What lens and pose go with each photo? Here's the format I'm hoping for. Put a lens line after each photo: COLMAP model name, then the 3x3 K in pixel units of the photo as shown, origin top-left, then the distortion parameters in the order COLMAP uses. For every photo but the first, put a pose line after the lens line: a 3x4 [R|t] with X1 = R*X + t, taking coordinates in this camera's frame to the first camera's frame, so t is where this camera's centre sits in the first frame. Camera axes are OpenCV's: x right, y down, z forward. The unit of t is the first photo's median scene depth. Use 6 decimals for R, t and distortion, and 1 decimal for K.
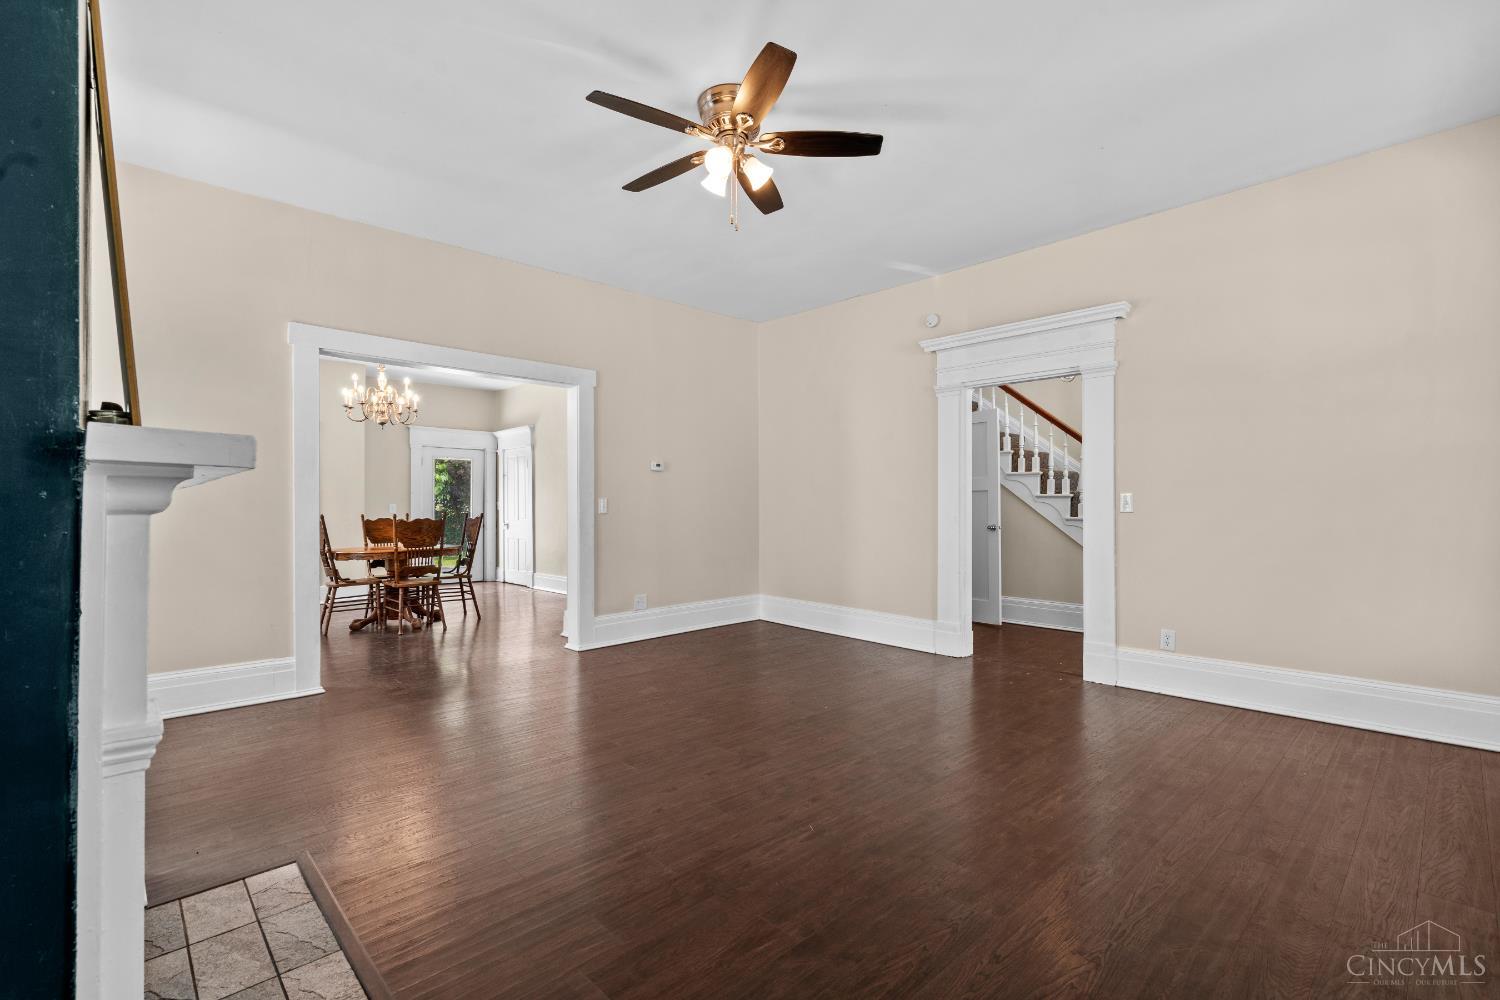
lens RADIAL K [[673.2, 0, 755.5], [0, 673.2, 506.2], [0, 0, 1]] dist [-0.002447, 0.002656]
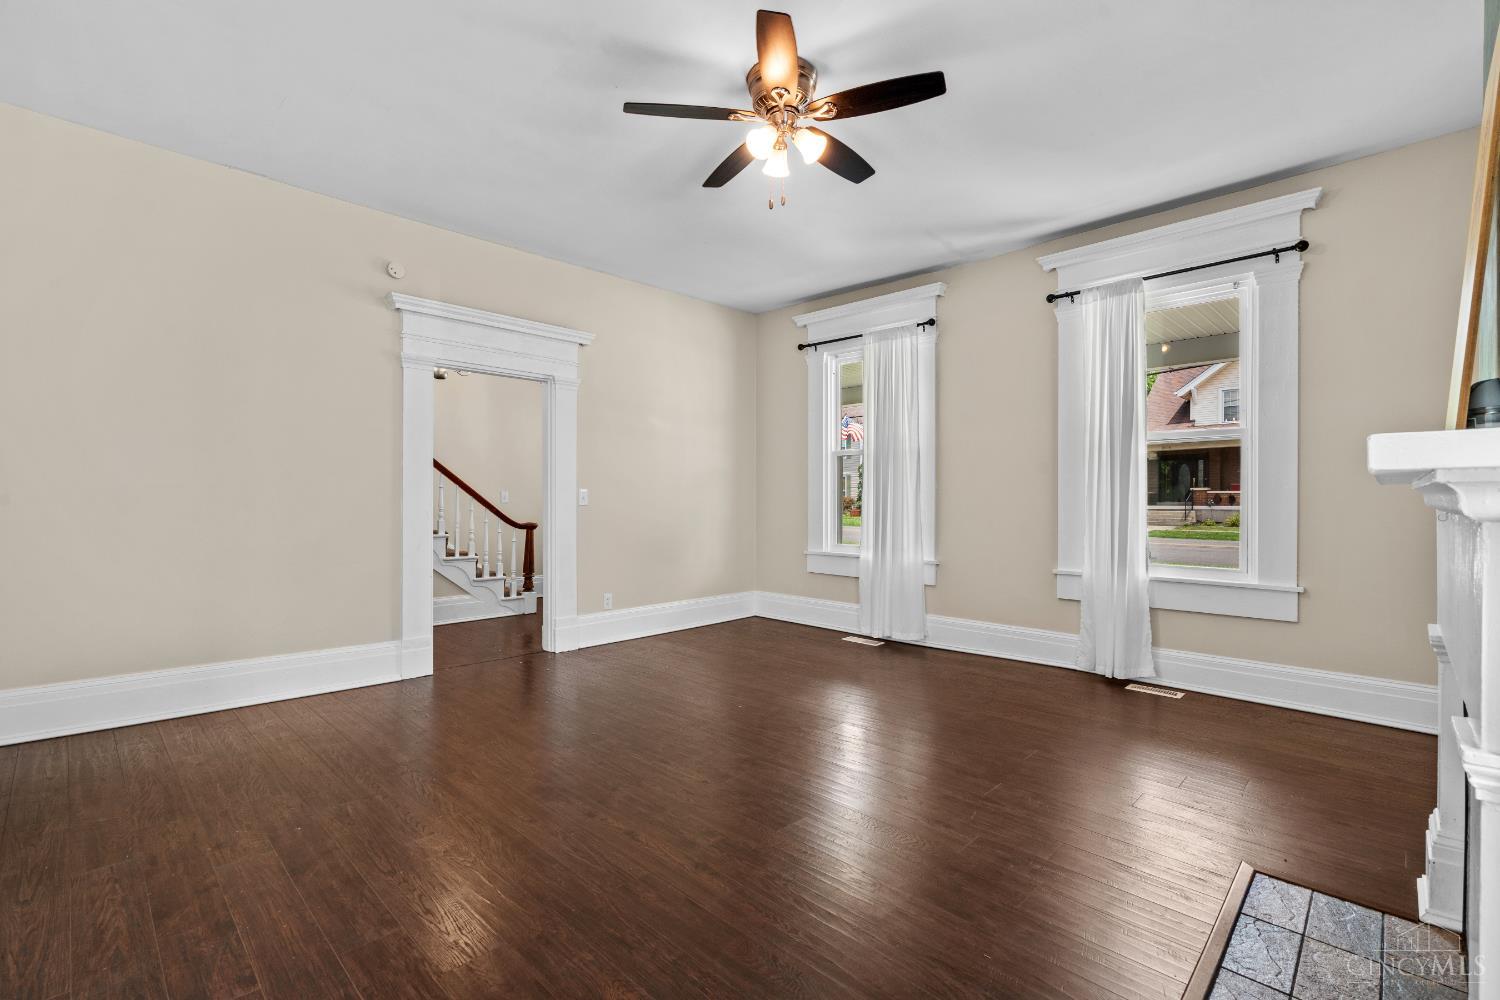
lens RADIAL K [[673.2, 0, 736.0], [0, 673.2, 500.2], [0, 0, 1]] dist [-0.002447, 0.002656]
pose [[-0.025489, -0.001556, 0.999674, -0.639594], [-0.003528, 0.999993, 0.001466, -0.001827], [-0.999669, -0.003489, -0.025494, 0.702680]]
